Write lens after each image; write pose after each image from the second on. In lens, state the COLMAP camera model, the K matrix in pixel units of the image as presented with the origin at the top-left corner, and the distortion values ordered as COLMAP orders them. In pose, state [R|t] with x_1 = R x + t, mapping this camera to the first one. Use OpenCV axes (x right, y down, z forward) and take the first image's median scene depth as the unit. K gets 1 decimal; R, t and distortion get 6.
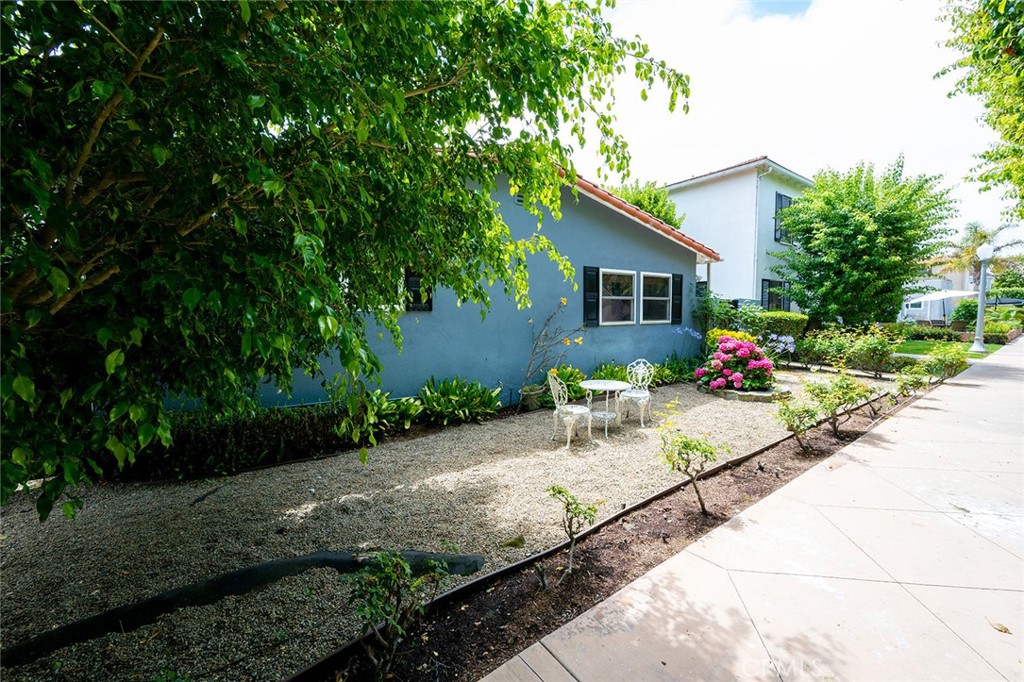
lens RADIAL K [[403.4, 0, 512.0], [0, 403.4, 341.0], [0, 0, 1]] dist [-0.000961, -0.000106]
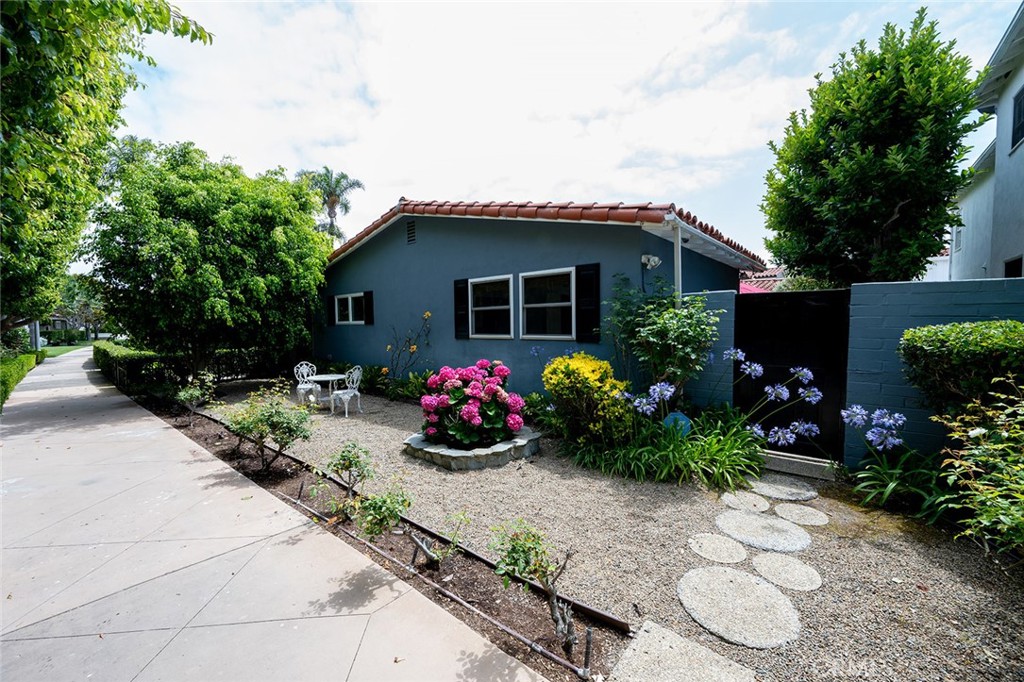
lens RADIAL K [[403.4, 0, 512.0], [0, 403.4, 341.0], [0, 0, 1]] dist [-0.000961, -0.000106]
pose [[0.236807, 0.060791, -0.969653, 1.144108], [-0.039408, 0.997820, 0.052933, -0.083795], [0.970757, 0.025678, 0.238686, 0.833256]]
